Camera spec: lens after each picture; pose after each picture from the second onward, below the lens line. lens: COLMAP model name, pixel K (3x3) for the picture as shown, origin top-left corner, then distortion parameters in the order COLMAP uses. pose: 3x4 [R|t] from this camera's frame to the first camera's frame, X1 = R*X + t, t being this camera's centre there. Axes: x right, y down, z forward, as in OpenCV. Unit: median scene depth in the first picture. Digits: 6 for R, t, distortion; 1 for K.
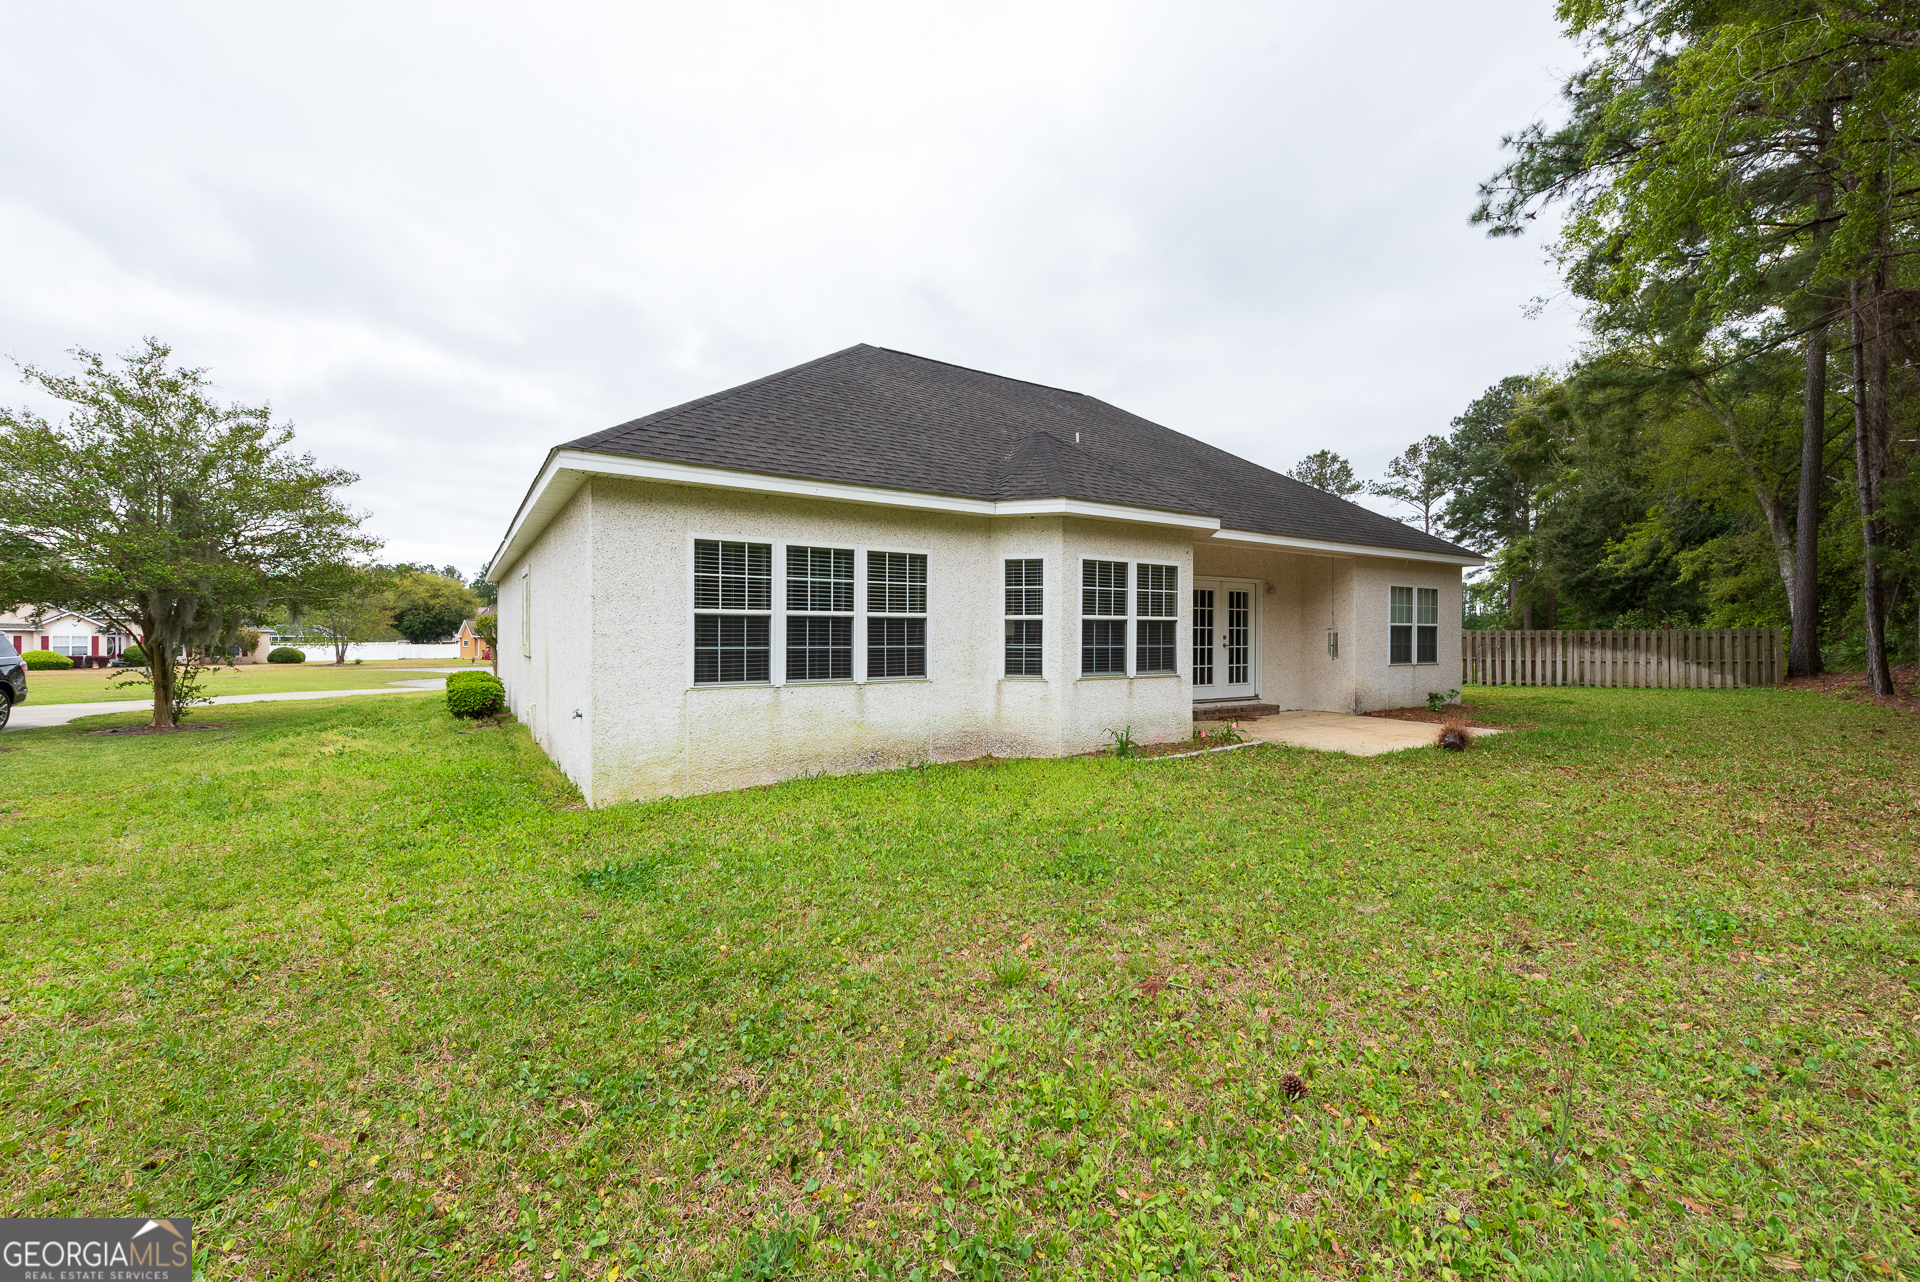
lens RADIAL K [[803.1, 0, 960.0], [0, 803.1, 641.0], [0, 0, 1]] dist [-0.000754, -0.000057]
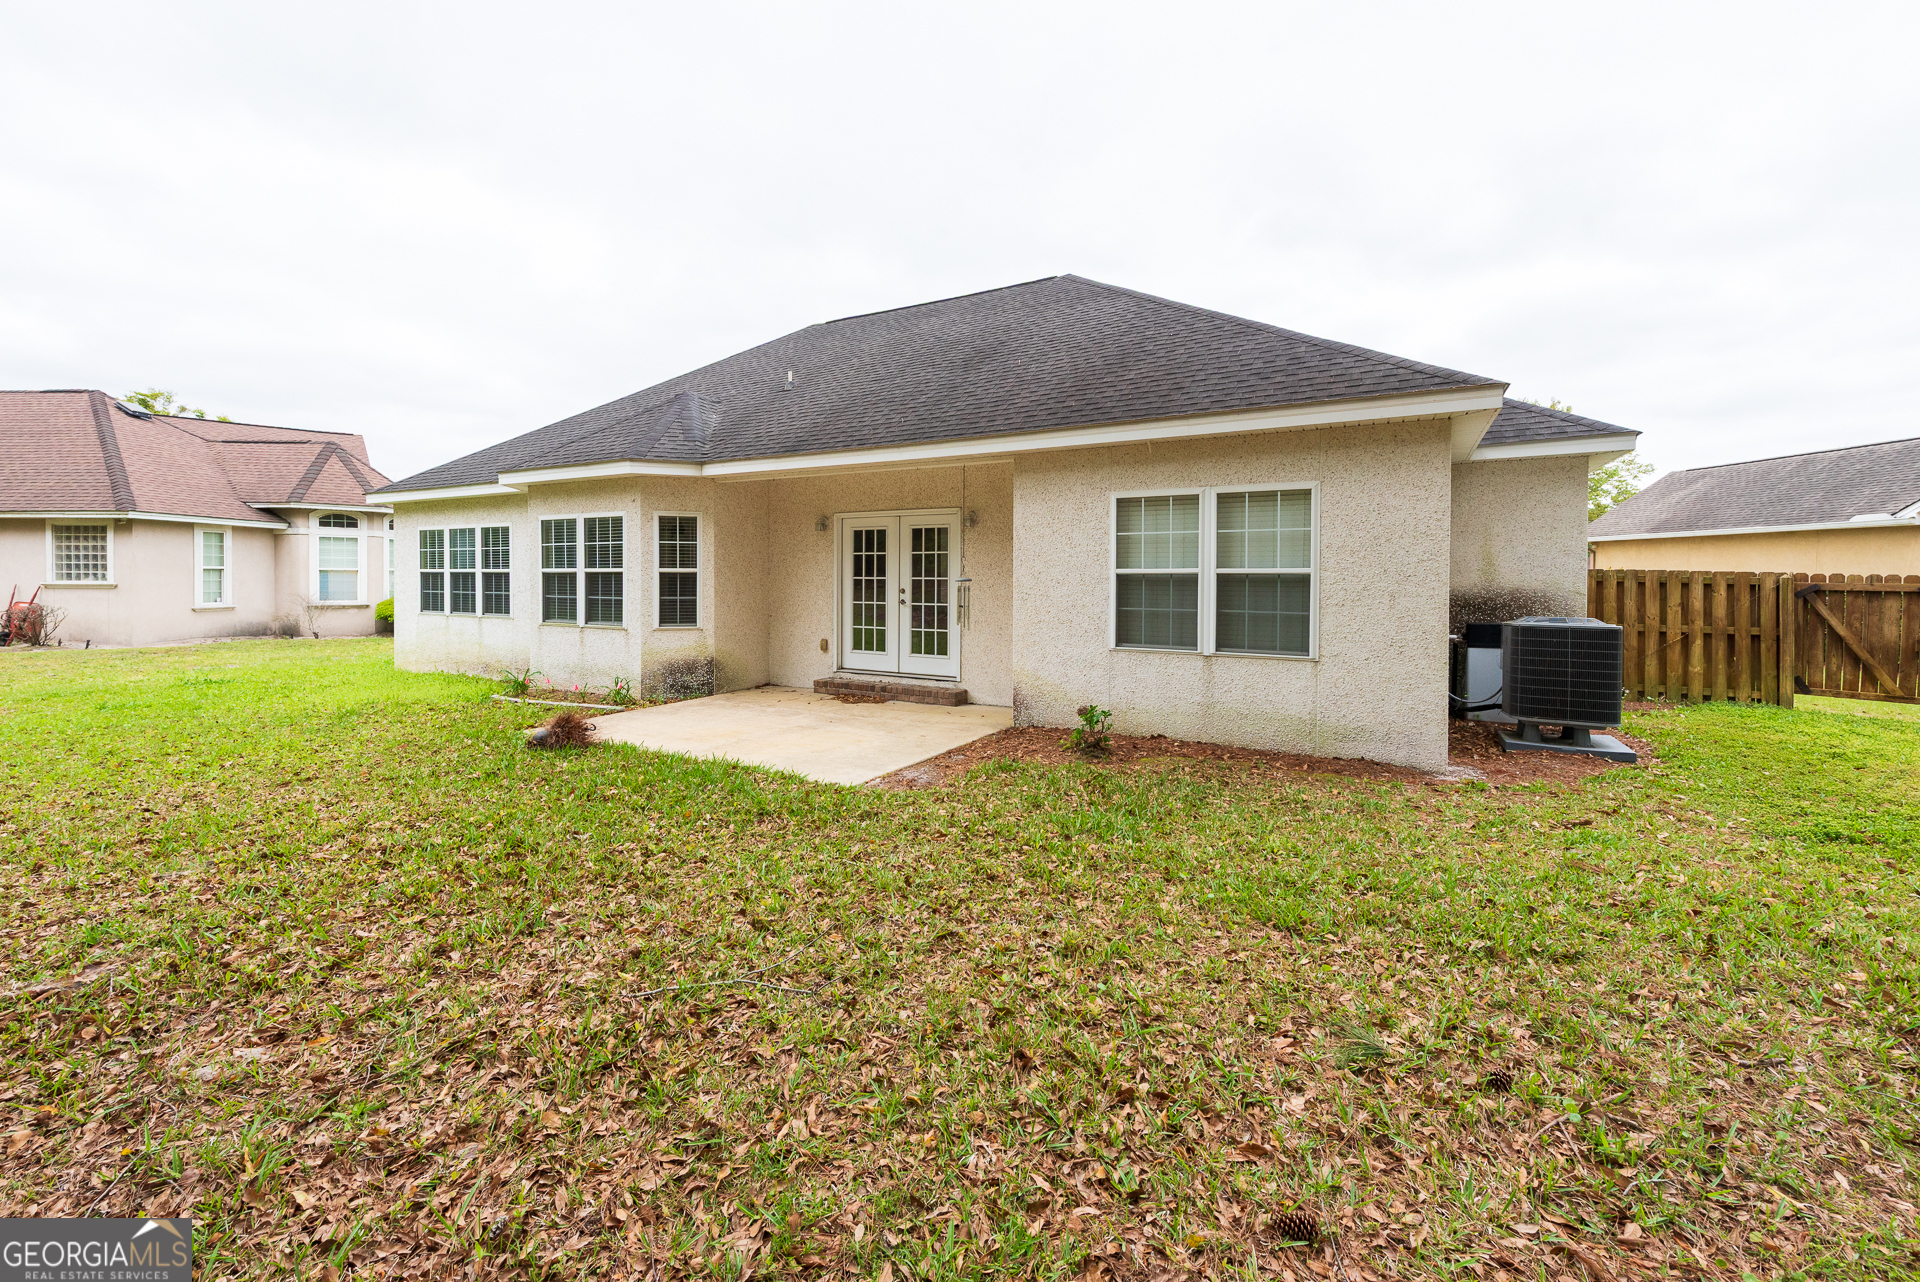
lens RADIAL K [[812.9, 0, 1029.9], [0, 812.9, 580.8], [0, 0, 1]] dist [0.000269, -0.000048]
pose [[0.465349, -0.004532, -0.885116, 1.434084], [-0.010660, 0.999886, -0.010724, -0.009676], [0.885063, 0.014425, 0.465248, 1.025610]]
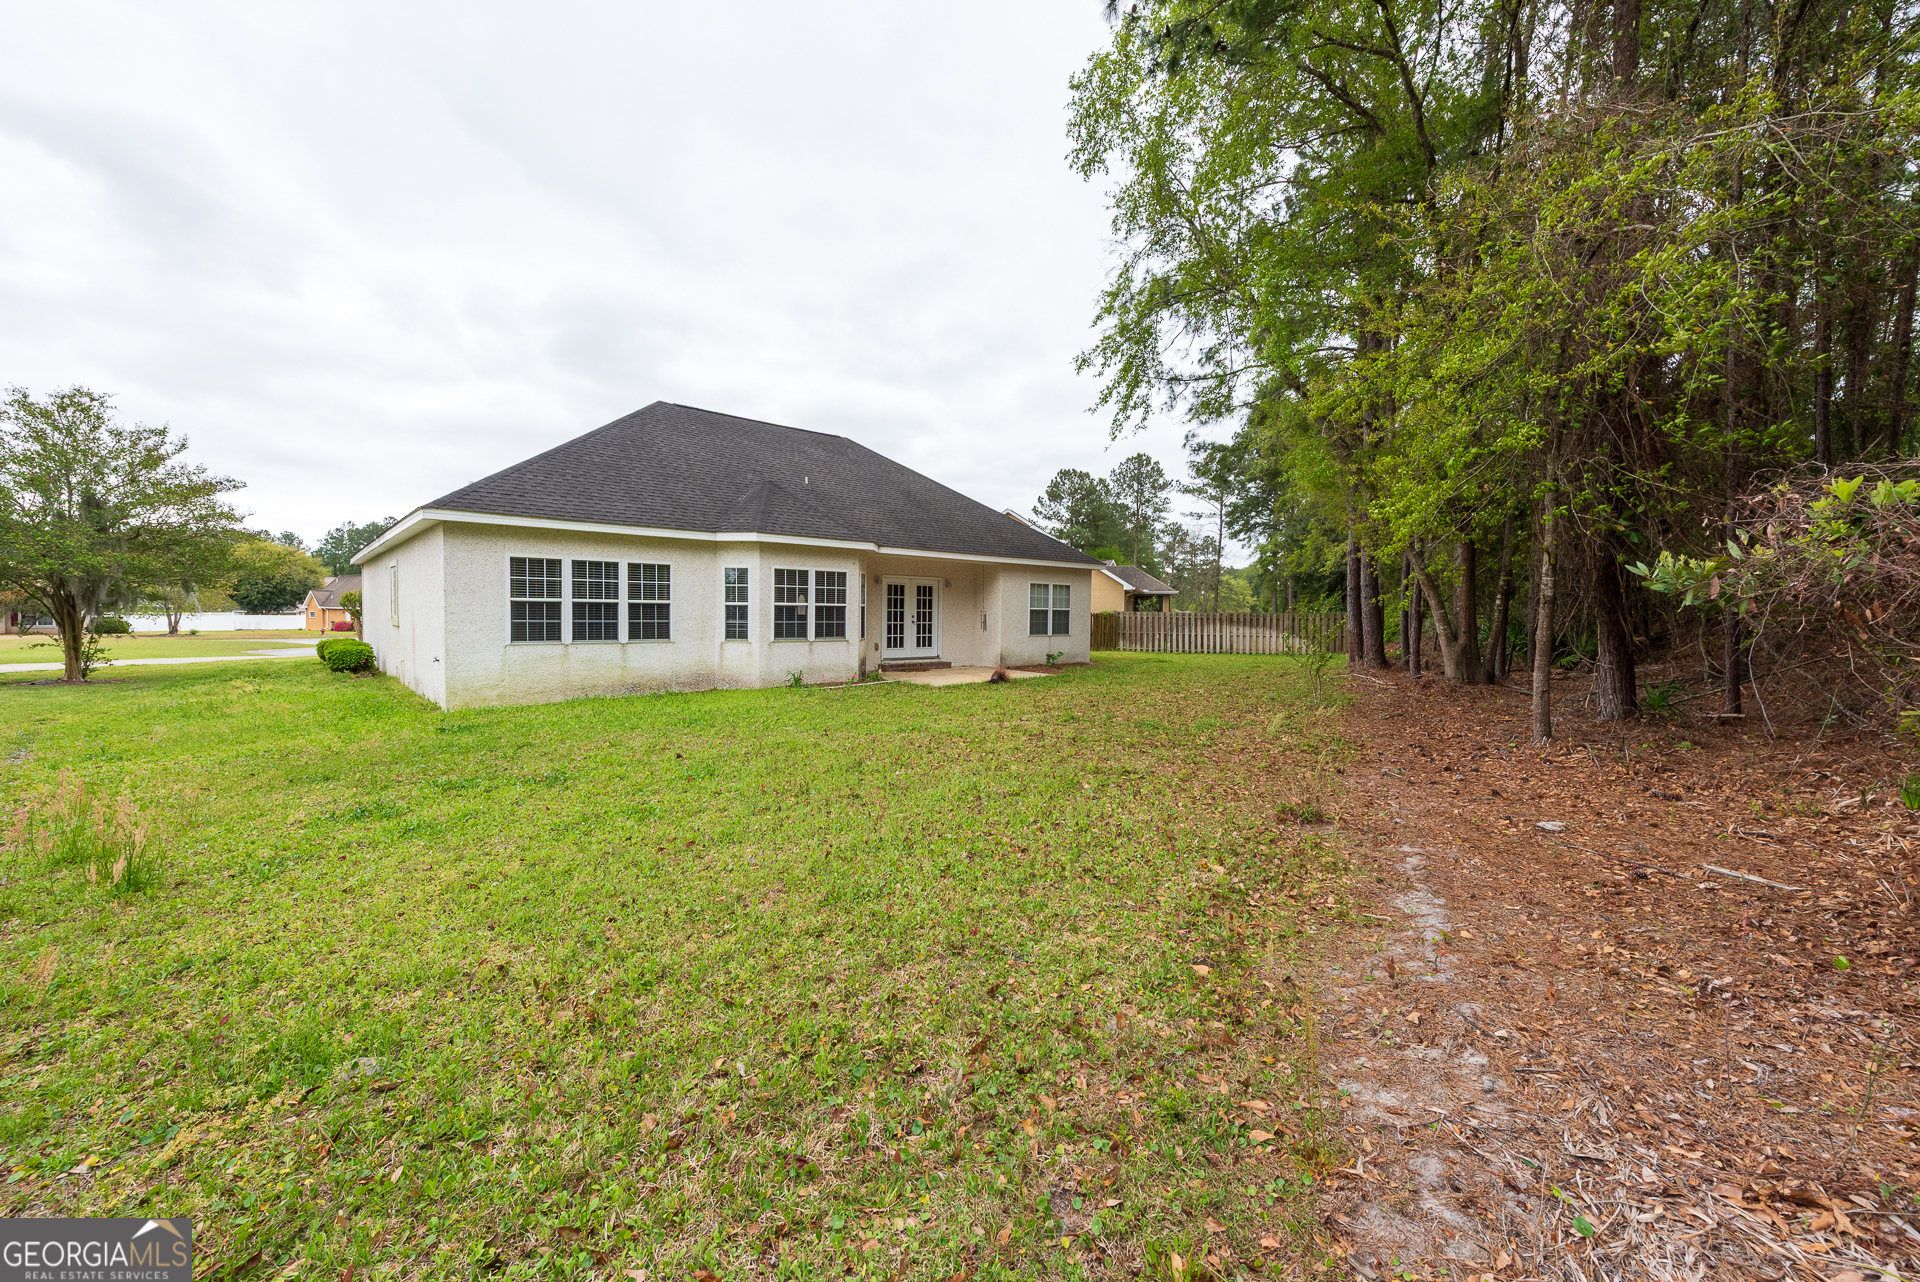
lens RADIAL K [[777.0, 0, 960.0], [0, 777.0, 641.0], [0, 0, 1]] dist [0.026123, -0.016534]
pose [[0.989655, 0.003688, 0.143421, 0.285232], [-0.008188, 0.999492, 0.030799, -0.005742], [-0.143234, -0.031655, 0.989182, -0.593623]]
